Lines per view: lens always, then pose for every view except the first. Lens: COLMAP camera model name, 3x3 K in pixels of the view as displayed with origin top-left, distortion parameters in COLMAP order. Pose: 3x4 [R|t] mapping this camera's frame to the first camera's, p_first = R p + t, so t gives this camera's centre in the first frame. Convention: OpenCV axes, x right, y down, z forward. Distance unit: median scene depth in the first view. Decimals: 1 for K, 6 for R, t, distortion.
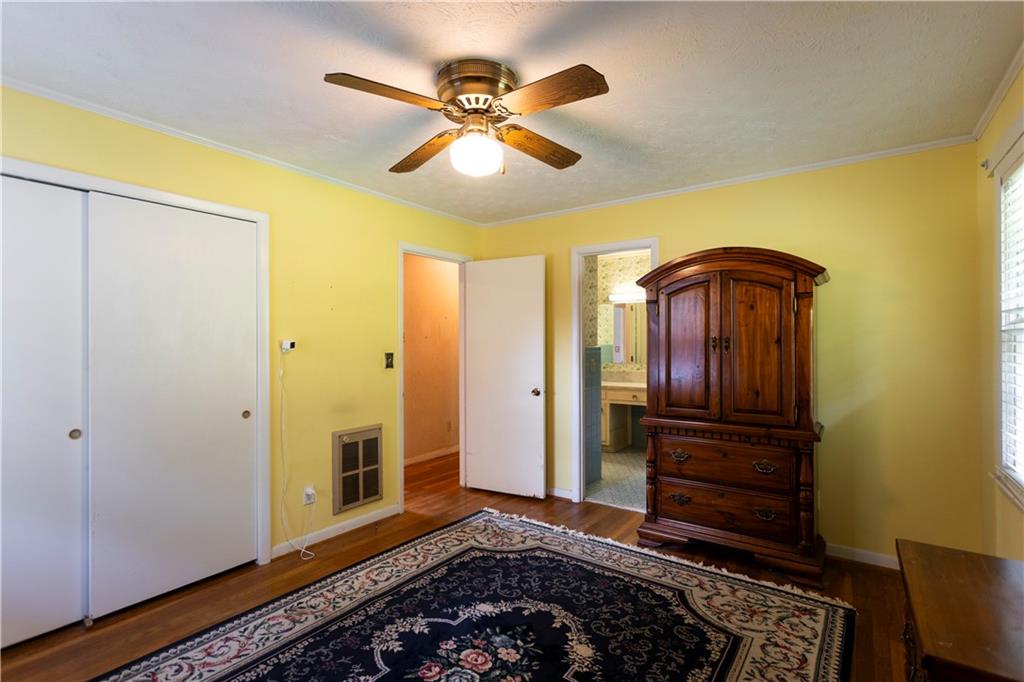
lens RADIAL K [[487.6, 0, 516.1], [0, 487.6, 342.8], [0, 0, 1]] dist [0.002269, 0.000909]
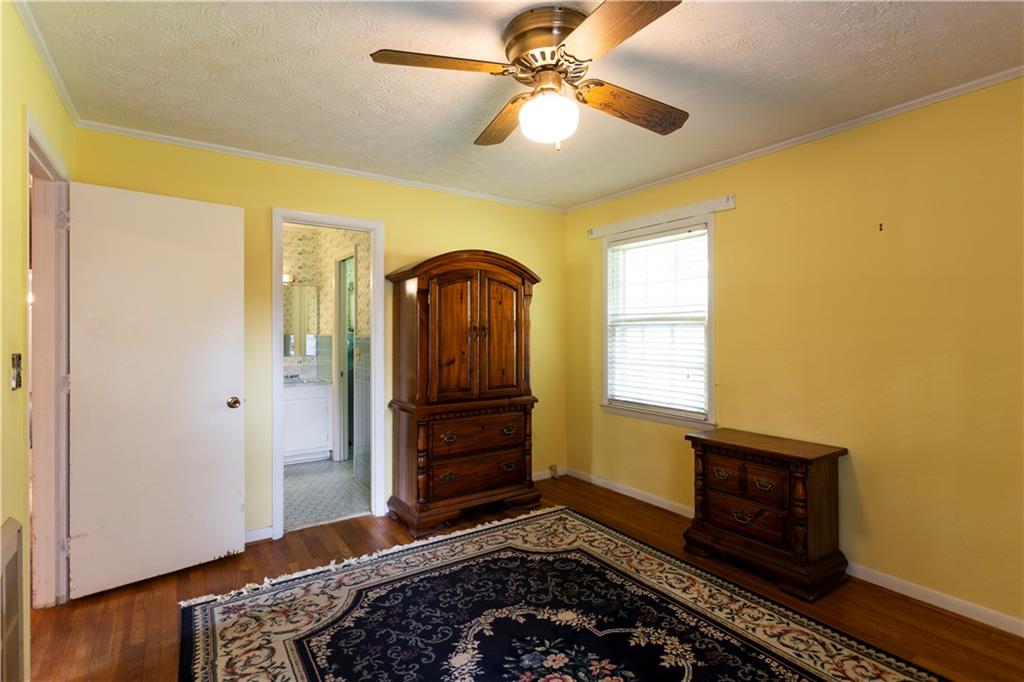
lens RADIAL K [[487.6, 0, 515.3], [0, 487.6, 334.3], [0, 0, 1]] dist [0.002269, 0.000909]
pose [[0.335166, -0.003120, 0.942154, -0.675929], [0.001192, 0.999995, 0.002888, 0.003198], [-0.942158, 0.000156, 0.335168, 0.550680]]
